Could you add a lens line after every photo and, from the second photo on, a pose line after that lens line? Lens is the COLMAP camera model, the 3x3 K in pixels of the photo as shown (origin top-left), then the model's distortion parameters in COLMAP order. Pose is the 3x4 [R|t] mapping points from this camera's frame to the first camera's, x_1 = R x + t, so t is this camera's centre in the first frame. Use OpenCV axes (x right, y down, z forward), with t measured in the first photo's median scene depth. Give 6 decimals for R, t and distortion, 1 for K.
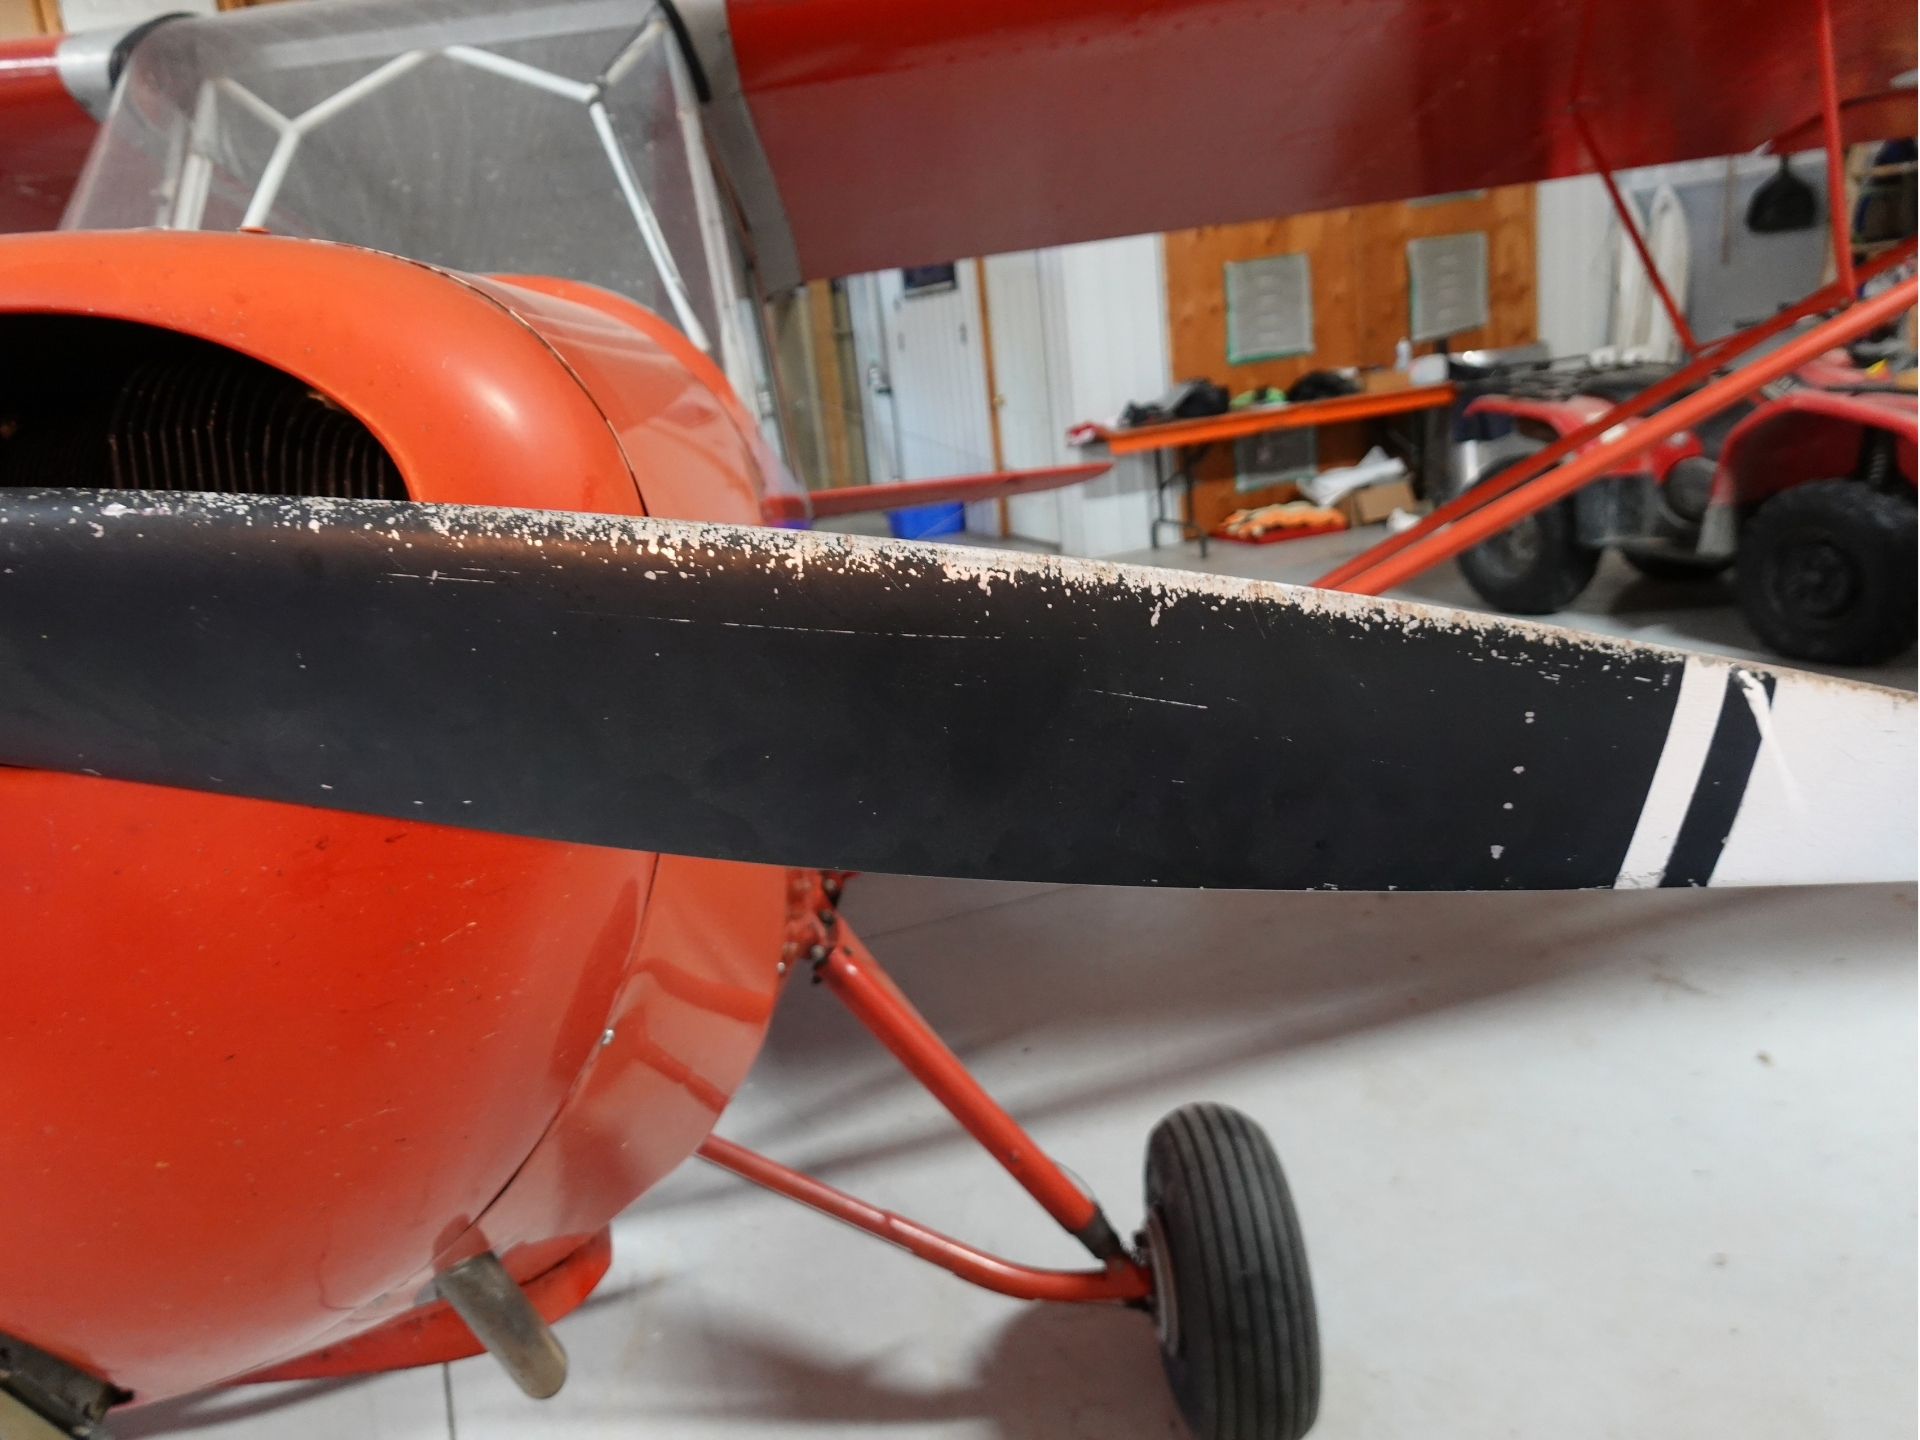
lens RADIAL K [[1448.1, 0, 908.8], [0, 1448.1, 738.7], [0, 0, 1]] dist [-0.007644, 0.001257]
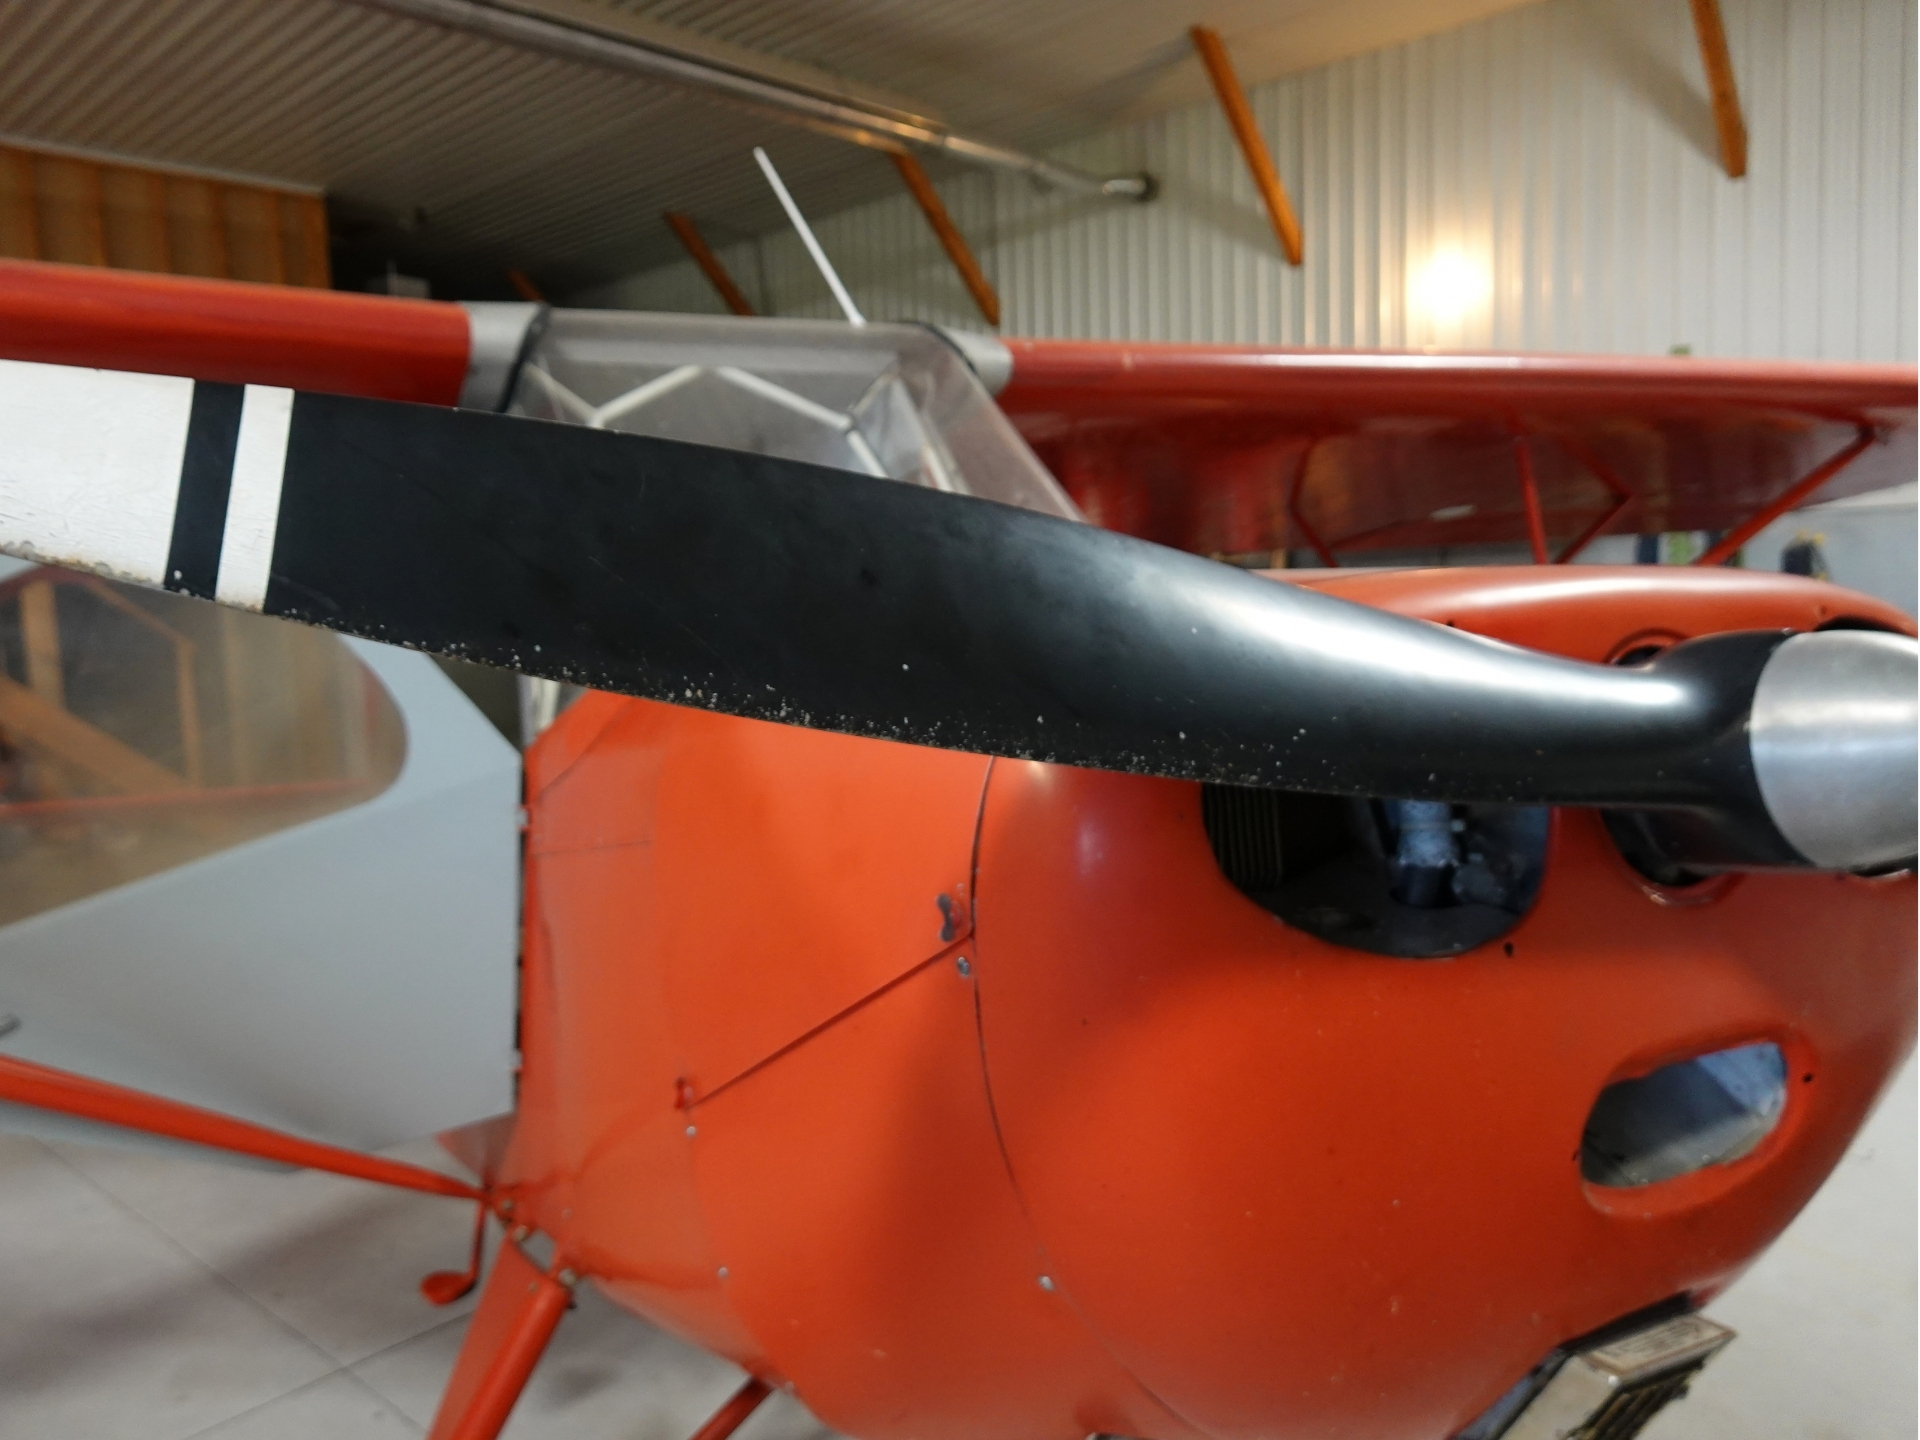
lens RADIAL K [[1448.1, 0, 908.6], [0, 1448.1, 741.5], [0, 0, 1]] dist [-0.007644, 0.001257]
pose [[0.893860, 0.034865, 0.446988, -0.620469], [0.056606, 0.980218, -0.189653, 0.033802], [-0.444758, 0.194825, 0.874205, -0.009814]]
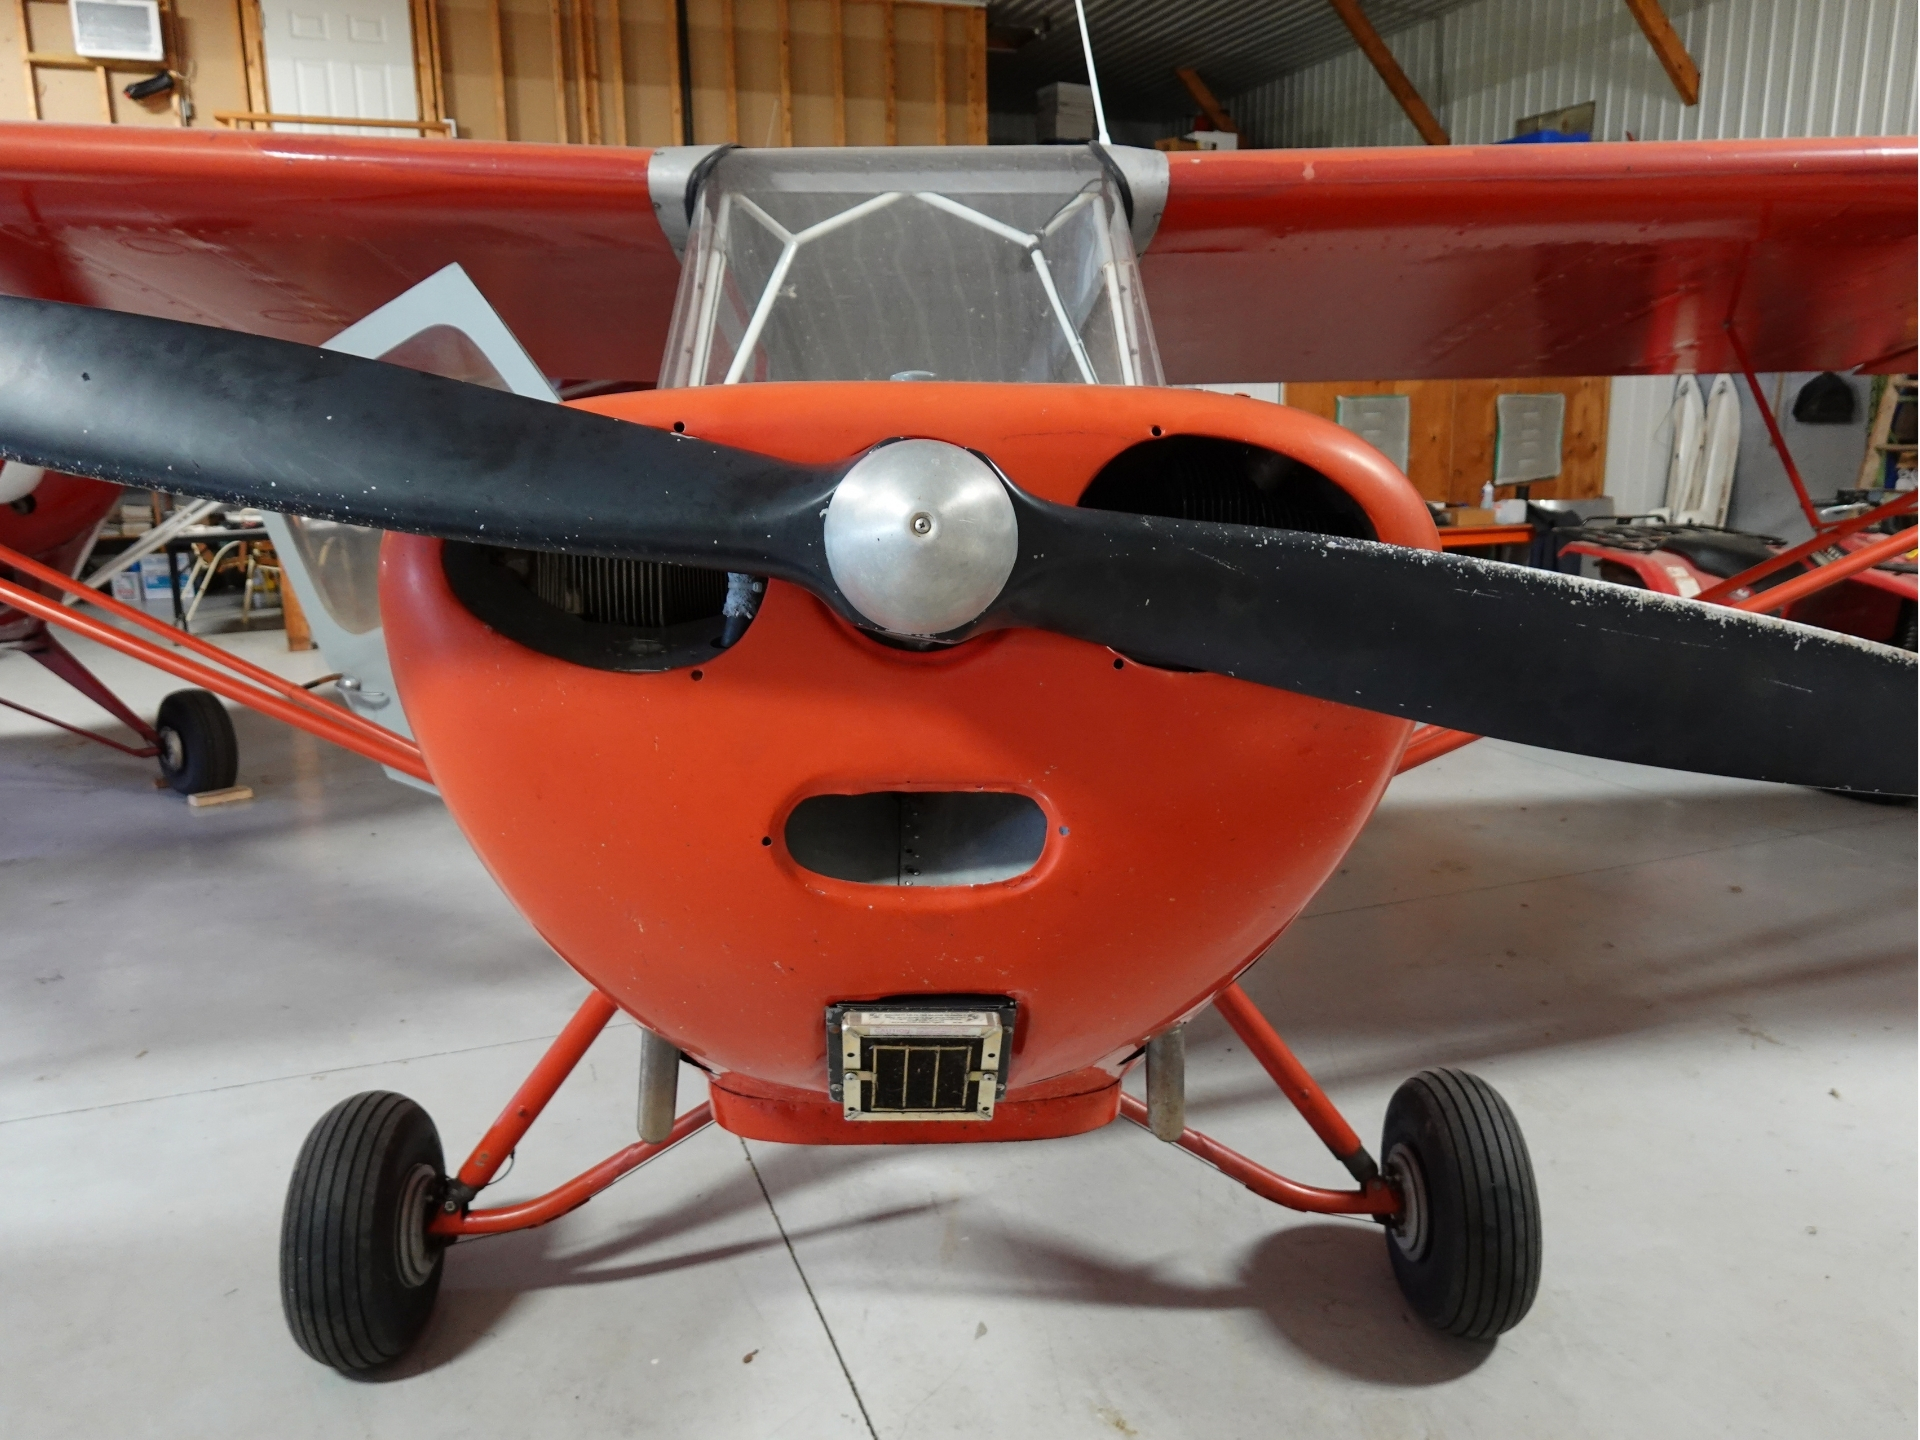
lens RADIAL K [[1458.3, 0, 1012.5], [0, 1458.3, 747.5], [0, 0, 1]] dist [-0.015168, 0.006843]
pose [[0.993306, 0.094467, 0.066473, -0.250953], [-0.090891, 0.994346, -0.054903, 0.065250], [-0.071284, 0.048494, 0.996277, -0.236441]]
